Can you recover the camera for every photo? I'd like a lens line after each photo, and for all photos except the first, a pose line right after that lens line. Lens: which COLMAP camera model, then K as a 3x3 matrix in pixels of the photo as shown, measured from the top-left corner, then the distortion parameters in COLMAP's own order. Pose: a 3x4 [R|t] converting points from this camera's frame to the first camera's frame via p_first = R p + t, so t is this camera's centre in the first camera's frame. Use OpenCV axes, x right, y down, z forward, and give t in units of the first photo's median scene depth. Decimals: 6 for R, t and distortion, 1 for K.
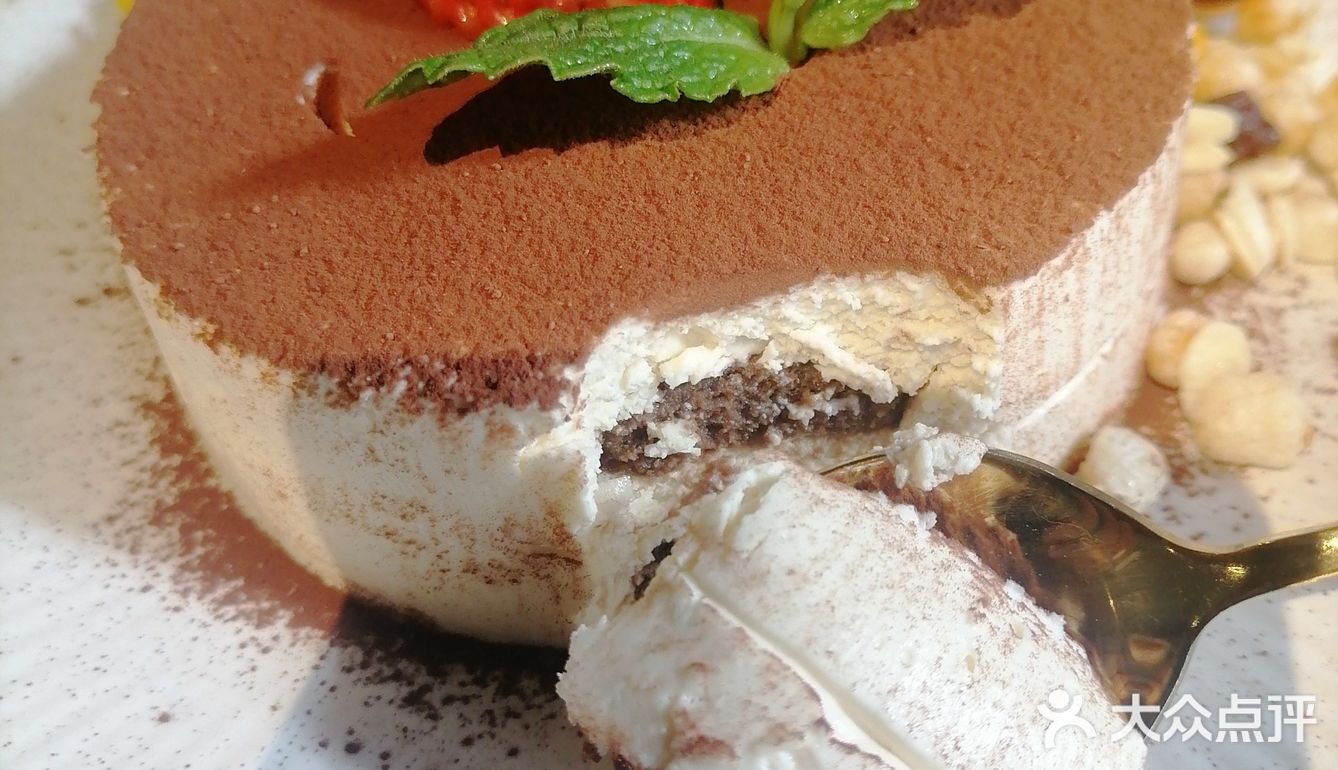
lens RADIAL K [[1365.5, 0, 669.0], [0, 1365.5, 385.0], [0, 0, 1]] dist [0.012548, -0.139764]
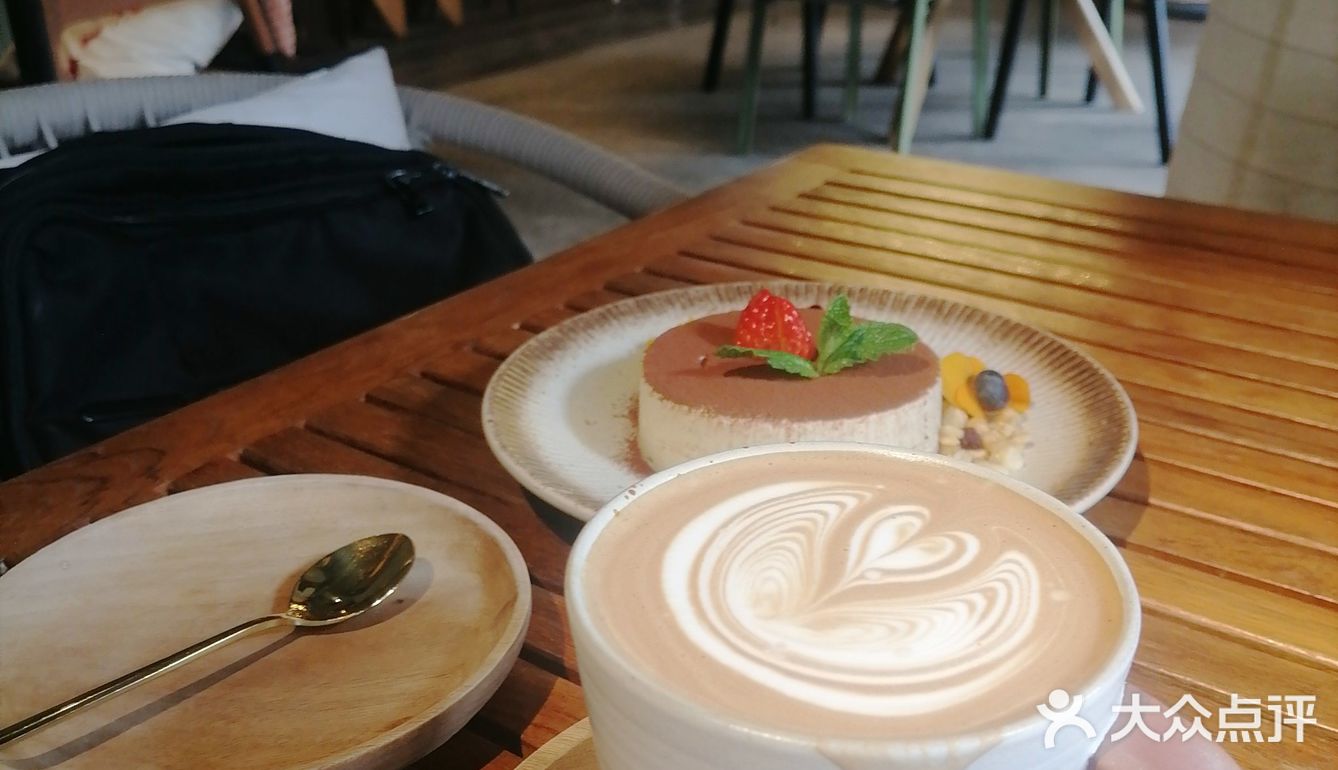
lens RADIAL K [[1376.5, 0, 669.0], [0, 1376.5, 385.0], [0, 0, 1]] dist [0.091373, -0.233842]
pose [[0.937191, 0.202244, -0.284203, 0.799199], [-0.296128, 0.891885, -0.341832, 1.241908], [0.184343, 0.404522, 0.895757, -2.545107]]
